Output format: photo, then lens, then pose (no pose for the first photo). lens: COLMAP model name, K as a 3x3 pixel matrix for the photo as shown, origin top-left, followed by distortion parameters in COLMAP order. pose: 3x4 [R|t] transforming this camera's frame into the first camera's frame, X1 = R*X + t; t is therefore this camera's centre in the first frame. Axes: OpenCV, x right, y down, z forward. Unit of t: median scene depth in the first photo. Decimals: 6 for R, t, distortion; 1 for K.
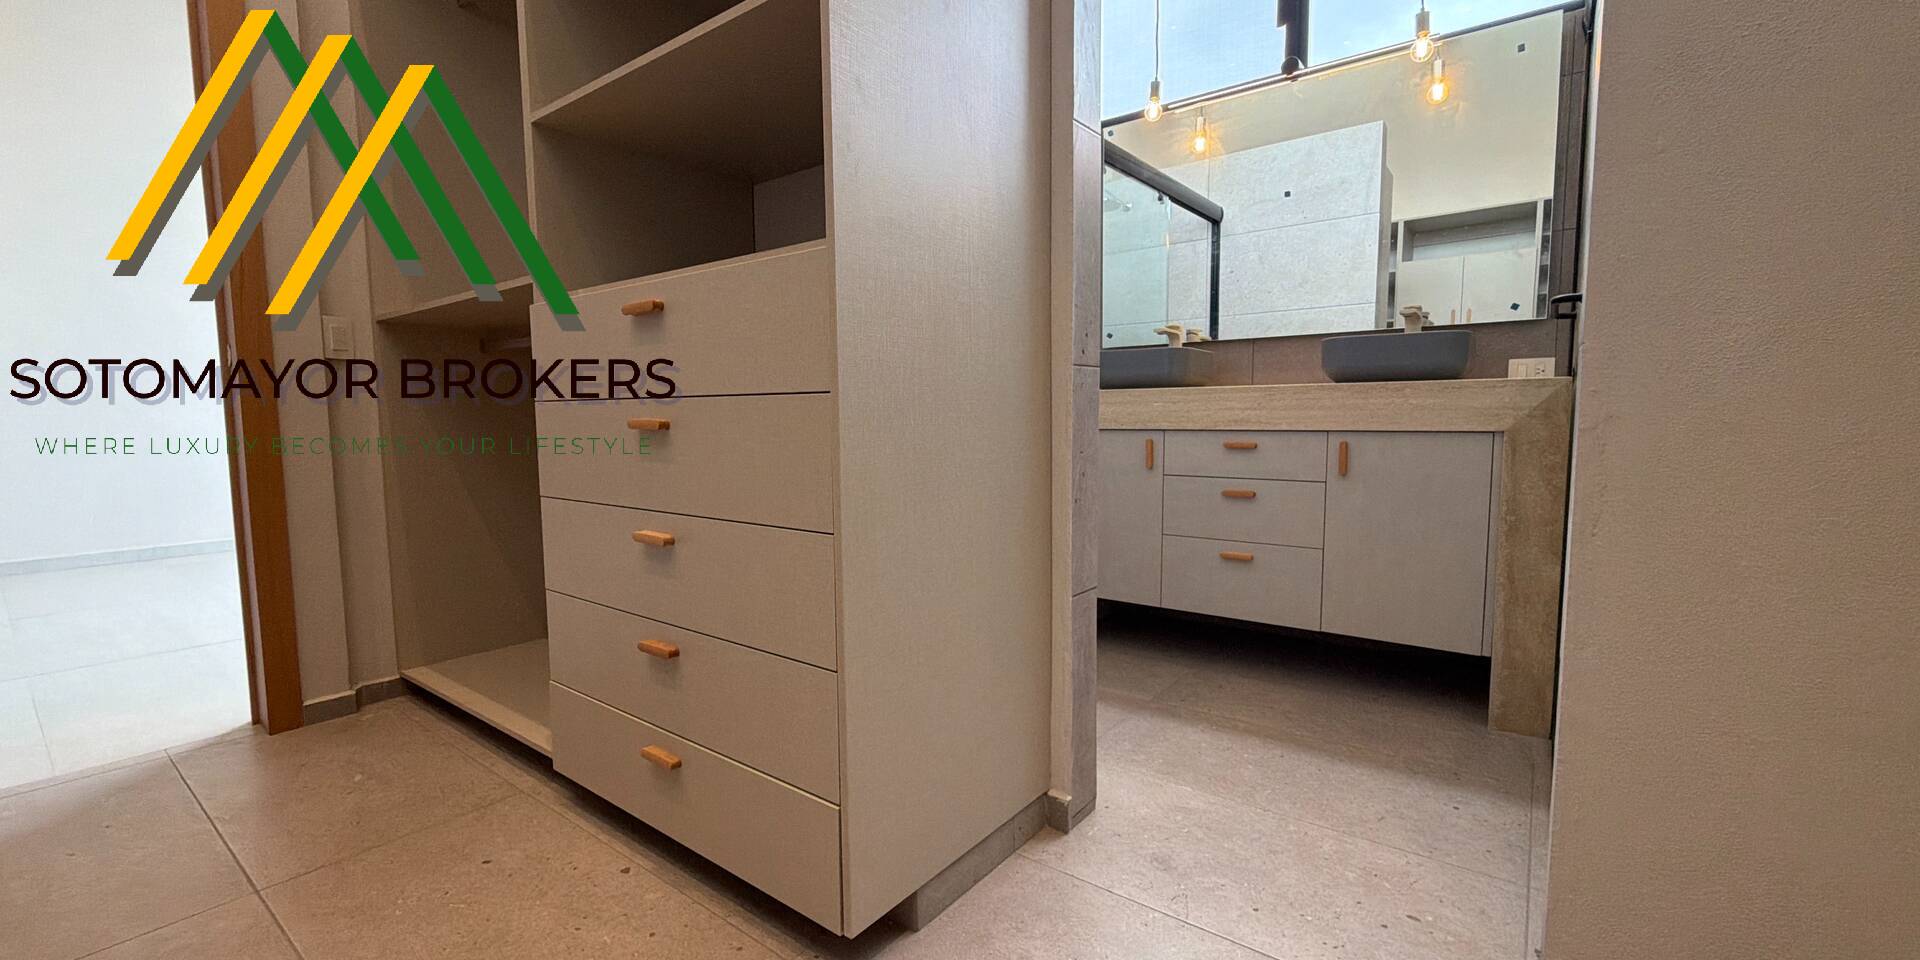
lens RADIAL K [[765.8, 0, 960.0], [0, 765.8, 480.0], [0, 0, 1]] dist [0.000215, 0.000213]
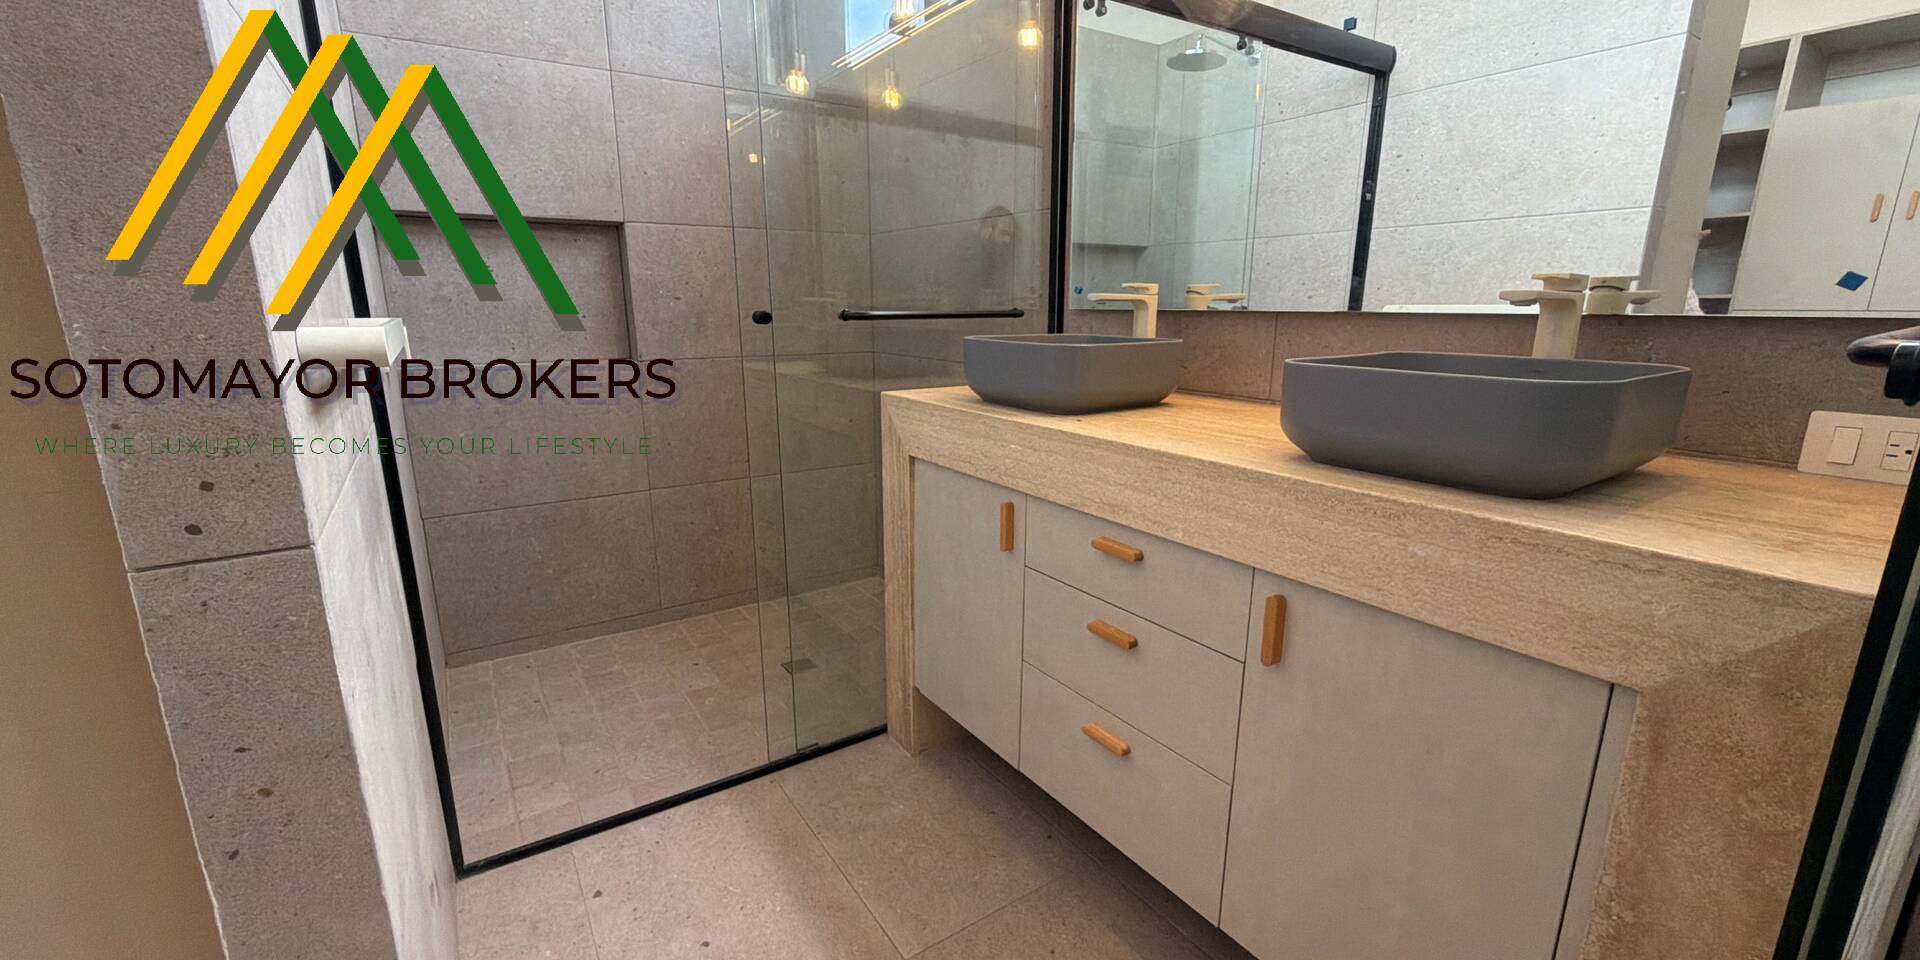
lens RADIAL K [[765.8, 0, 960.0], [0, 765.8, 480.0], [0, 0, 1]] dist [0.000215, 0.000213]
pose [[0.946351, 0.080164, -0.313039, 0.391737], [-0.033249, 0.987755, 0.152431, -0.156971], [0.321426, -0.133845, 0.937428, 0.437802]]
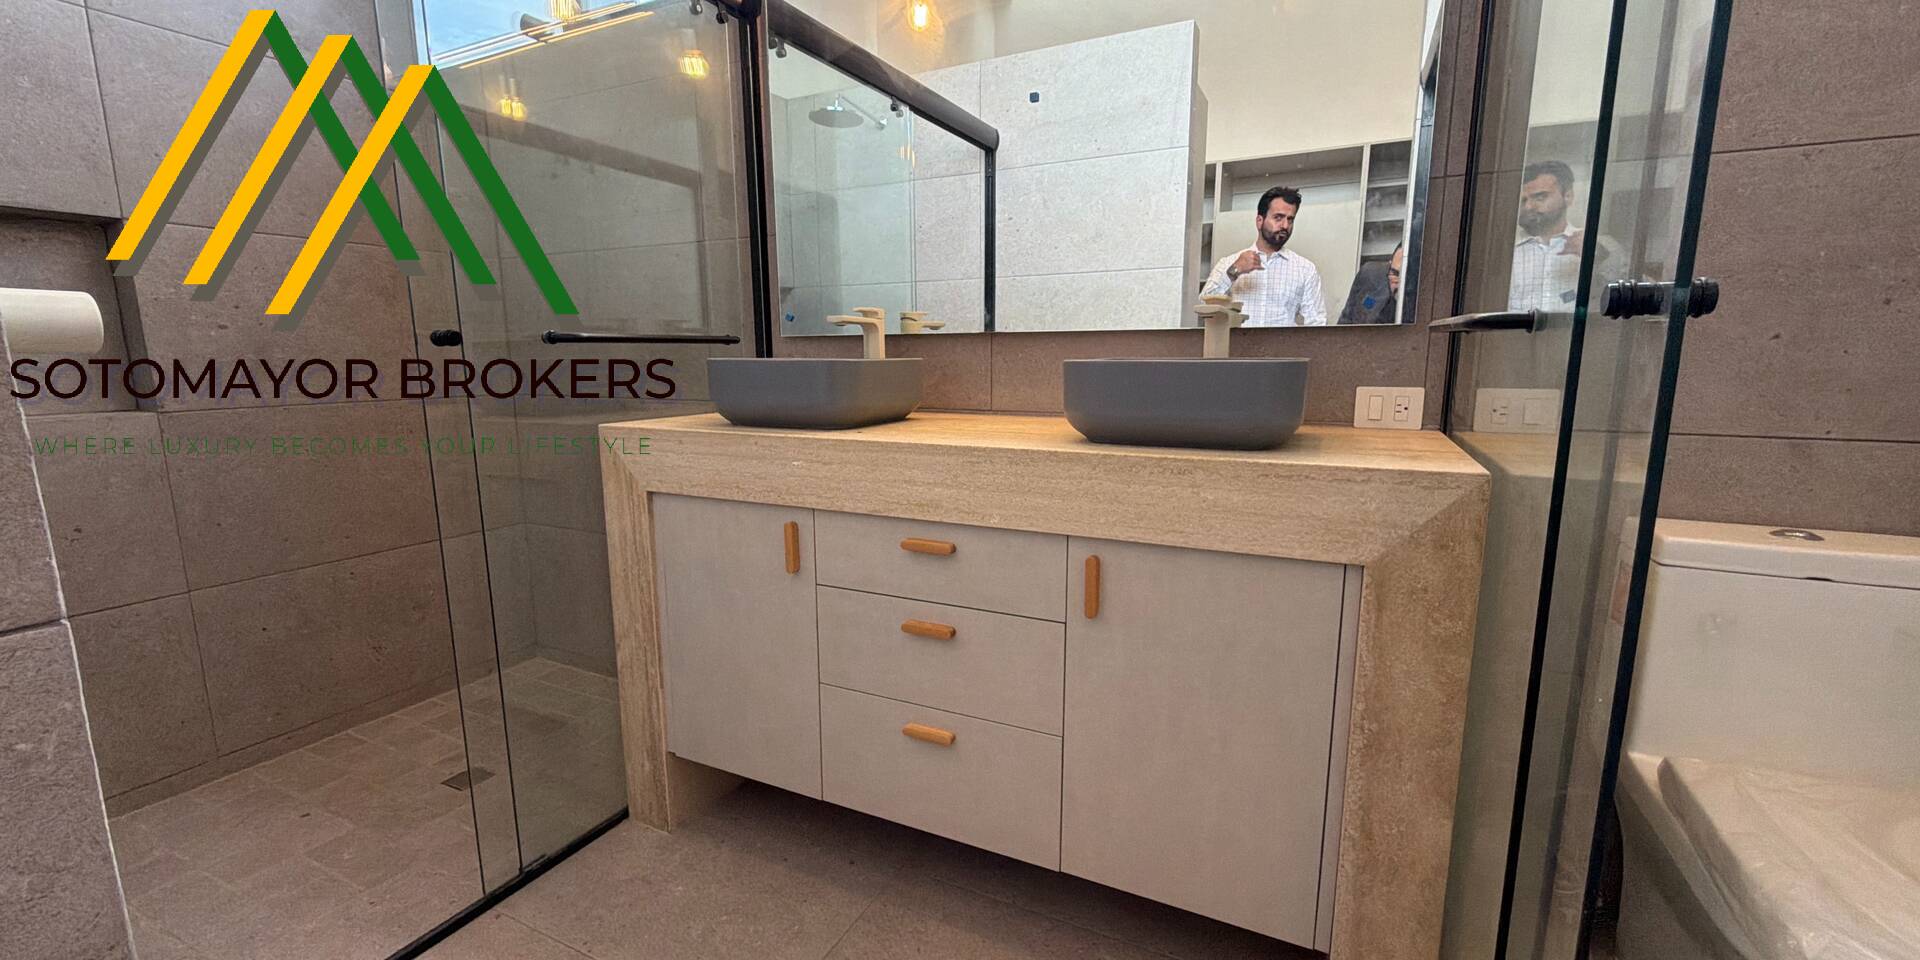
lens RADIAL K [[764.0, 0, 960.0], [0, 764.0, 480.0], [0, 0, 1]] dist [-0.000732, -0.000461]
pose [[0.981528, -0.029115, 0.189090, 0.262066], [0.013760, 0.996536, 0.082016, -0.128376], [-0.190823, -0.077899, 0.978529, 0.418565]]
